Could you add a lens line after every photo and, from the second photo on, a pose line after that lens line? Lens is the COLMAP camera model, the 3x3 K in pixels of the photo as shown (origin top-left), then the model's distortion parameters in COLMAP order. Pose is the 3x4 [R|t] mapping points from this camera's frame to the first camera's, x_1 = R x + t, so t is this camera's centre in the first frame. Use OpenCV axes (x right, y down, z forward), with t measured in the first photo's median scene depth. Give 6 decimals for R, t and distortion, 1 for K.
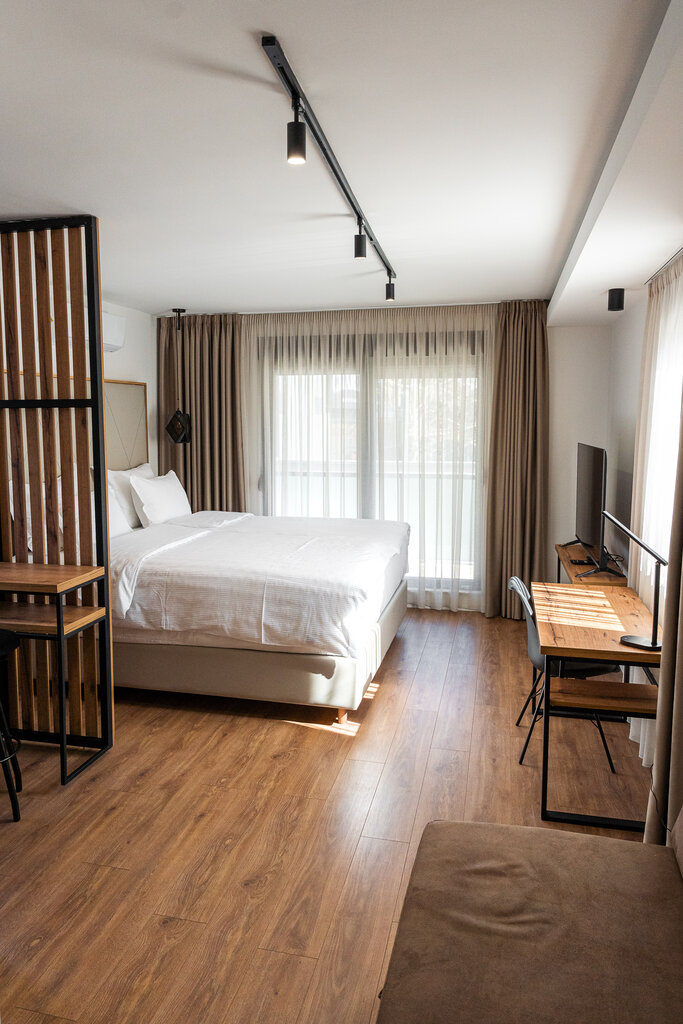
lens RADIAL K [[708.1, 0, 340.2], [0, 708.1, 504.6], [0, 0, 1]] dist [0.001998, 0.000585]
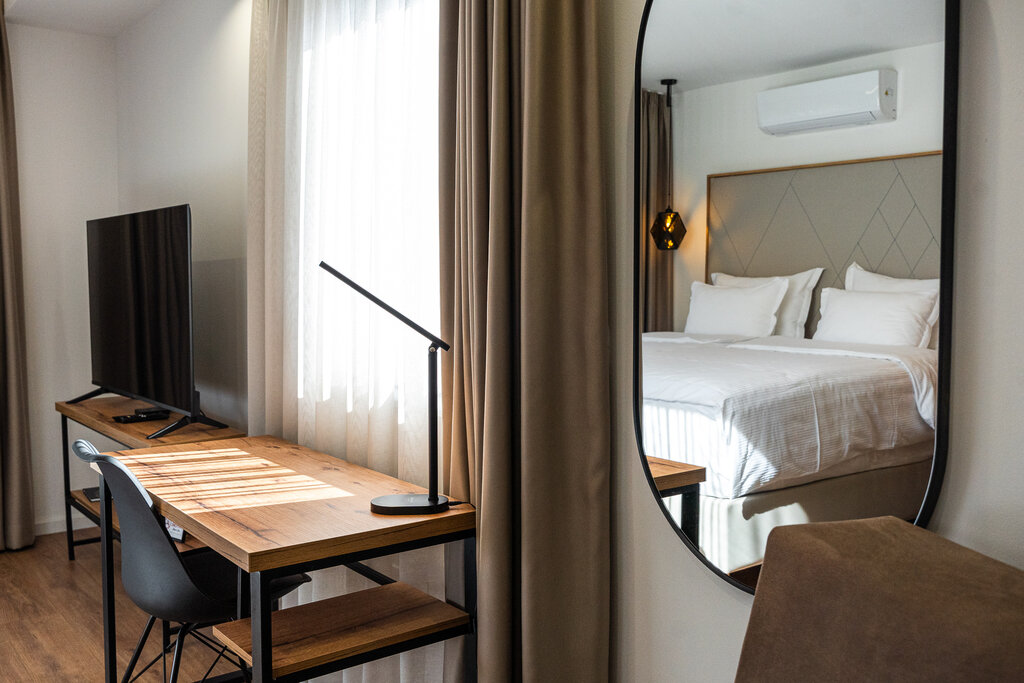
lens RADIAL K [[914.1, 0, 514.2], [0, 914.1, 334.9], [0, 0, 1]] dist [-0.021751, 0.026376]
pose [[0.620967, -0.047028, 0.782424, -0.049853], [0.090480, 0.995826, -0.011954, 0.072484], [-0.778597, 0.078217, 0.622631, 0.430533]]
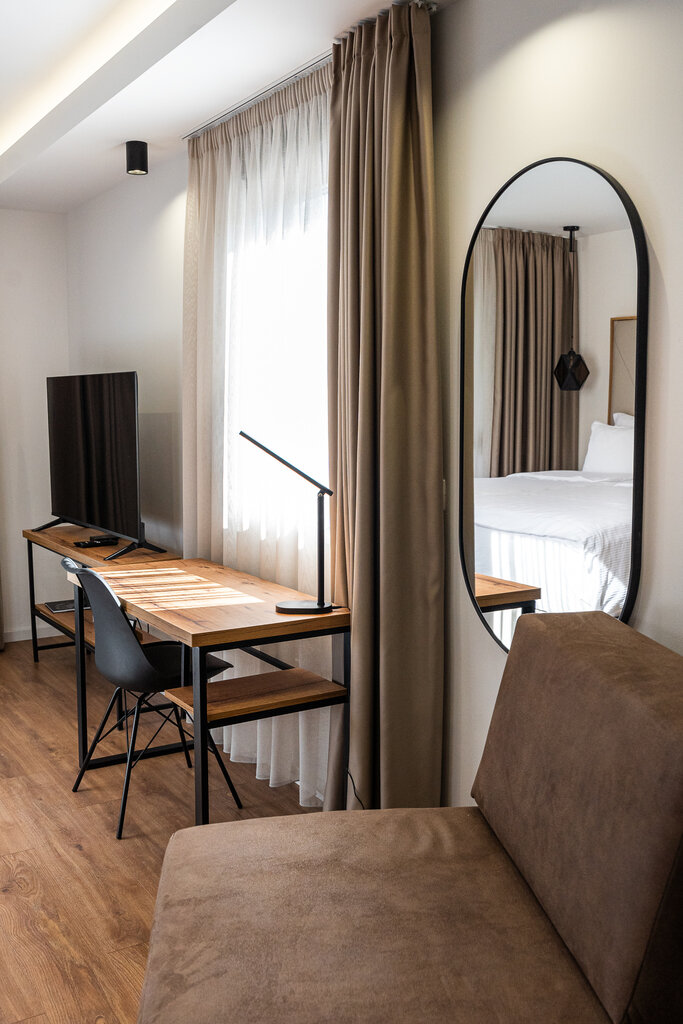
lens RADIAL K [[986.3, 0, 336.0], [0, 986.3, 507.0], [0, 0, 1]] dist [0.014298, 0.000000]
pose [[0.707500, -0.076329, 0.702579, -0.223858], [0.084295, 0.996167, 0.023339, 0.061524], [-0.701668, 0.042712, 0.711223, 0.211942]]
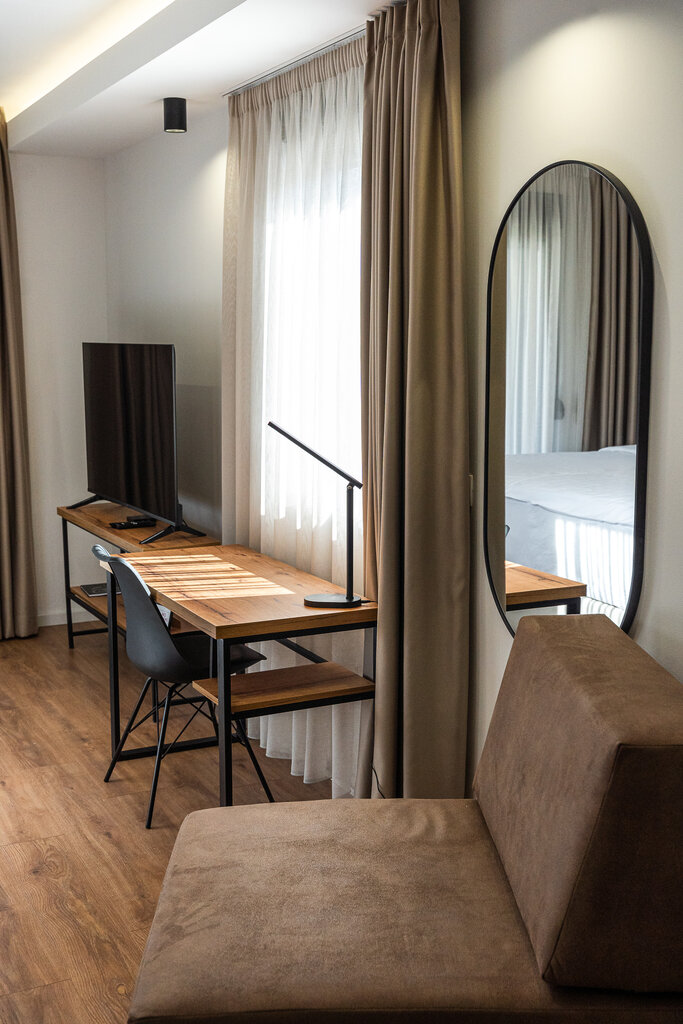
lens RADIAL K [[1206.6, 0, 343.7], [0, 1206.6, 517.6], [0, 0, 1]] dist [0.027783, 0.000000]
pose [[0.762323, -0.096208, 0.640006, -0.295502], [0.074865, 0.995360, 0.060452, 0.032946], [-0.642852, 0.001830, 0.765988, 0.044837]]
